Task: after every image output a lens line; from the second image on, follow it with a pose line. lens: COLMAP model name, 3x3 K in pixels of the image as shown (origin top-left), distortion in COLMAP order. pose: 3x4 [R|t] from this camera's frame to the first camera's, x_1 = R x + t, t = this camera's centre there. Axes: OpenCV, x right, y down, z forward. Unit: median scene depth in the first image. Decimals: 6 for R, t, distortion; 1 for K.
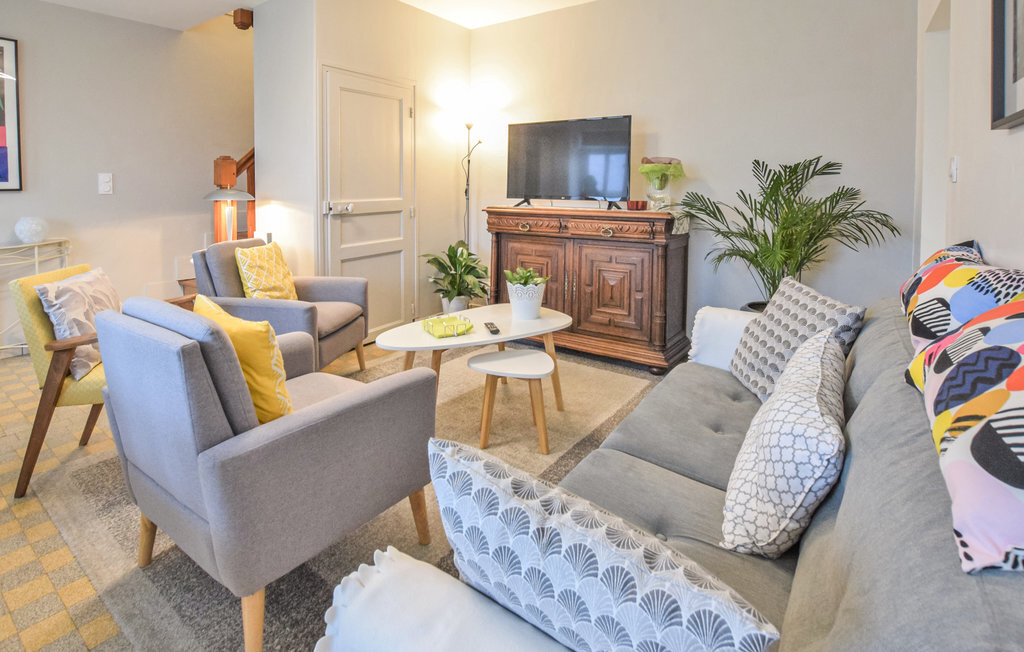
lens RADIAL K [[468.1, 0, 511.5], [0, 468.1, 361.6], [0, 0, 1]] dist [-0.004605, -0.000406]
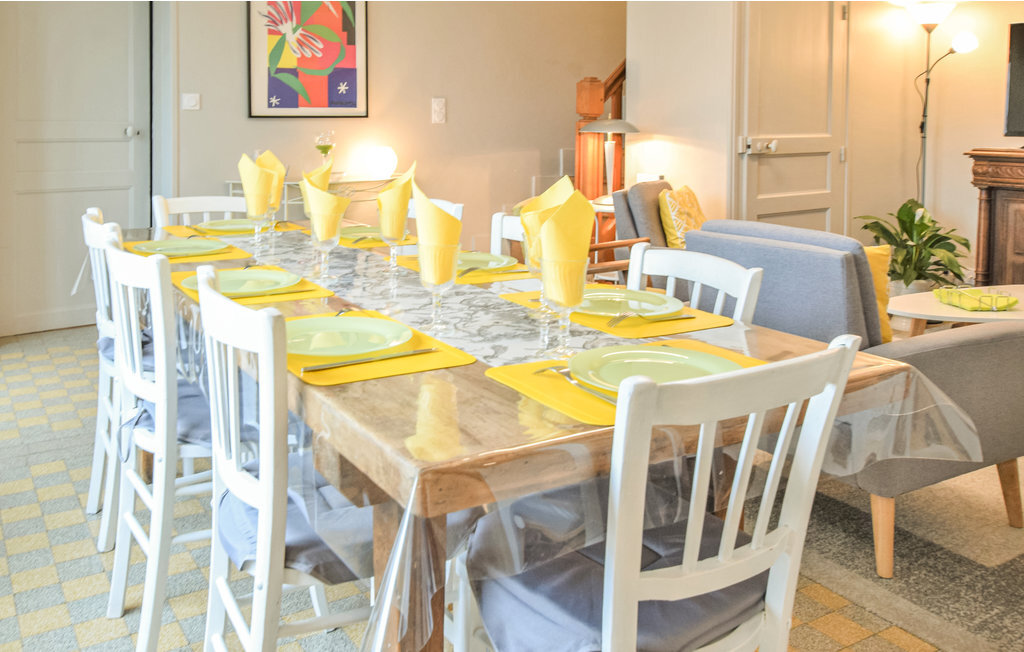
lens RADIAL K [[878.1, 0, 512.0], [0, 878.1, 326.0], [0, 0, 1]] dist [0.008349, 0.009340]
pose [[0.929259, 0.092398, -0.357686, -0.189095], [-0.137185, 0.985292, -0.101882, 0.124392], [0.343012, 0.143744, 0.928268, -0.319855]]
